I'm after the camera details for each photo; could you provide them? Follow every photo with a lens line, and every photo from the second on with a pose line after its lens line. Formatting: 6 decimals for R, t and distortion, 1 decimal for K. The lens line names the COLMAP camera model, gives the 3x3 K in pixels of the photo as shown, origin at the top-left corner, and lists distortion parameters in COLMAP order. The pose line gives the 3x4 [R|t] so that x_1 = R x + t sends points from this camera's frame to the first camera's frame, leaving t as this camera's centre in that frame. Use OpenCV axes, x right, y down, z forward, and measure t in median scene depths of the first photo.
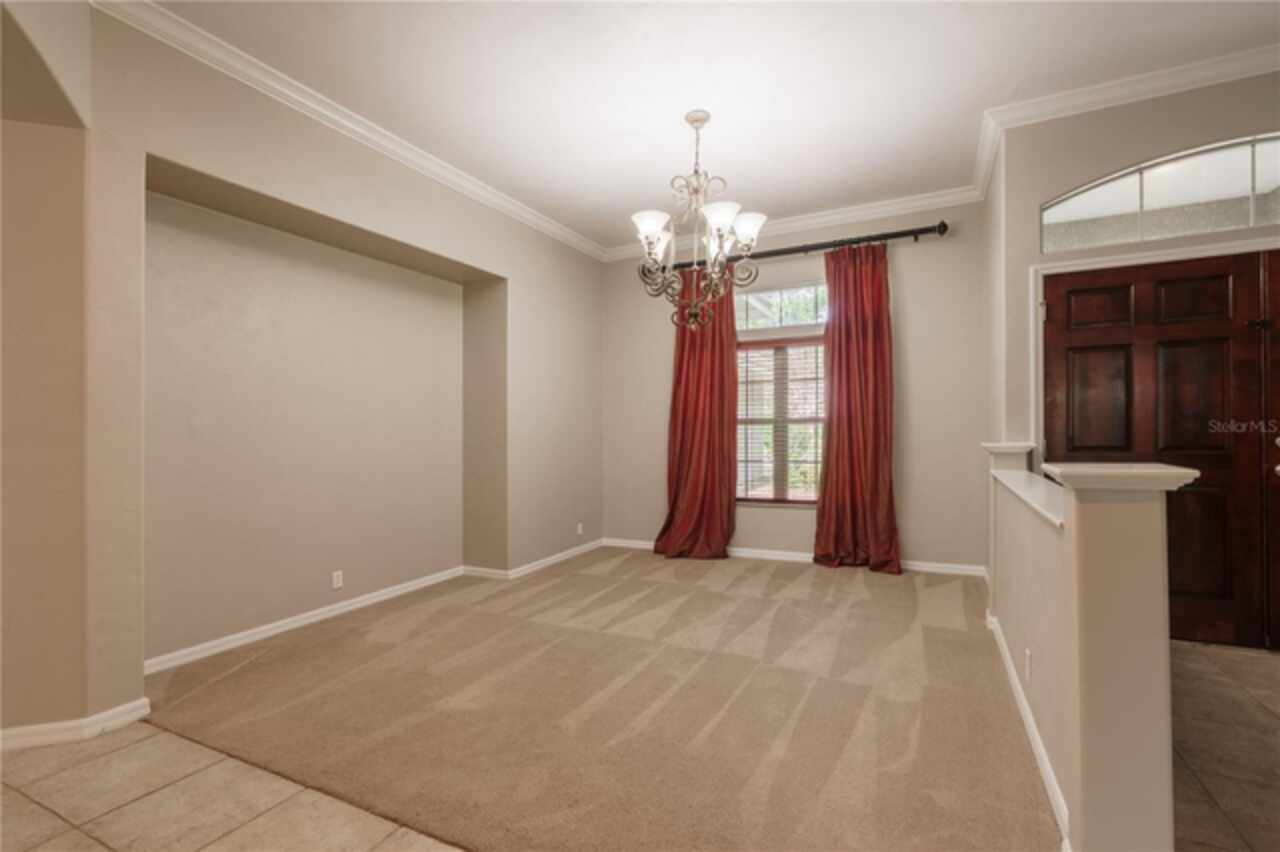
lens RADIAL K [[583.3, 0, 635.2], [0, 583.3, 426.7], [0, 0, 1]] dist [-0.003066, -0.000807]
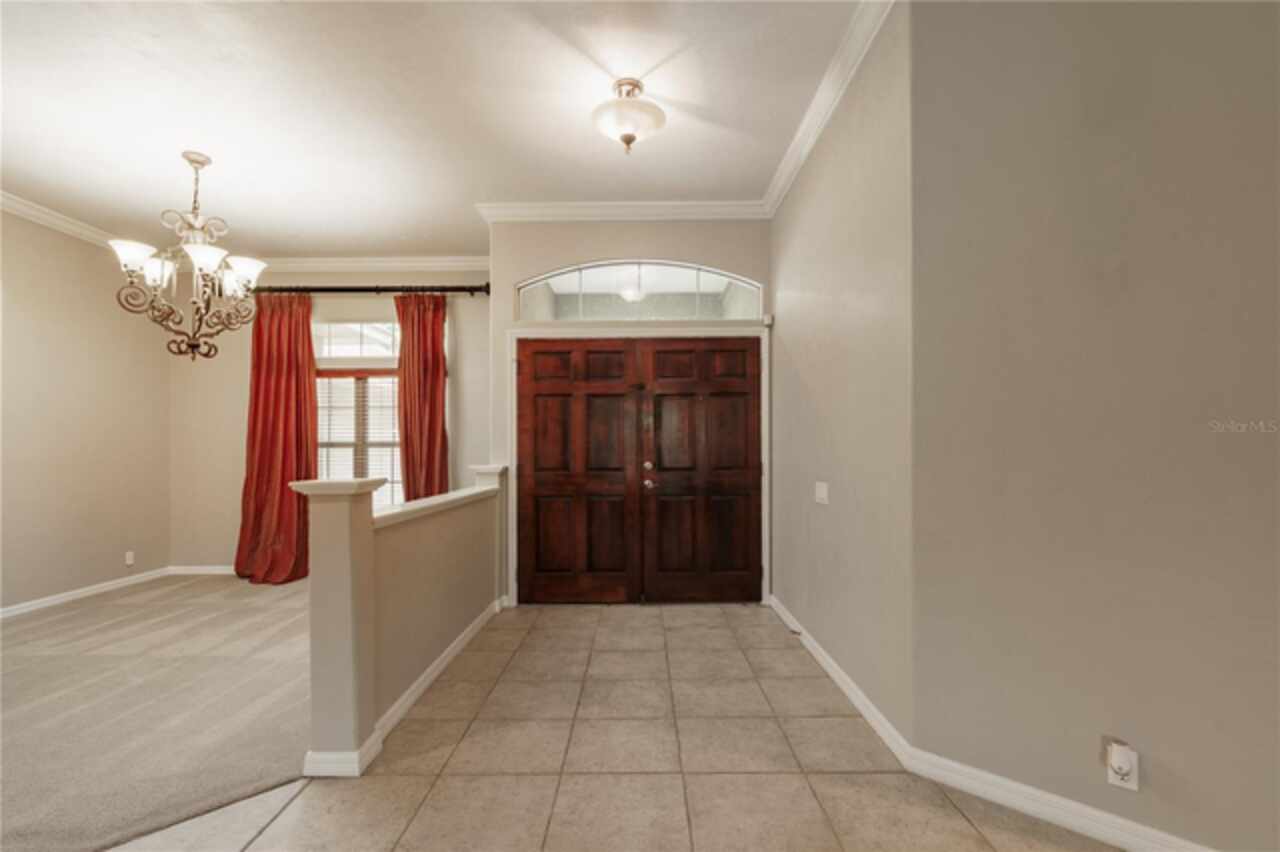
lens RADIAL K [[583.3, 0, 644.5], [0, 583.3, 452.0], [0, 0, 1]] dist [-0.003066, -0.000807]
pose [[0.894990, 0.008657, 0.446002, 0.258112], [-0.010380, 0.999945, 0.001421, -0.003448], [-0.445965, -0.005901, 0.895031, -0.222474]]
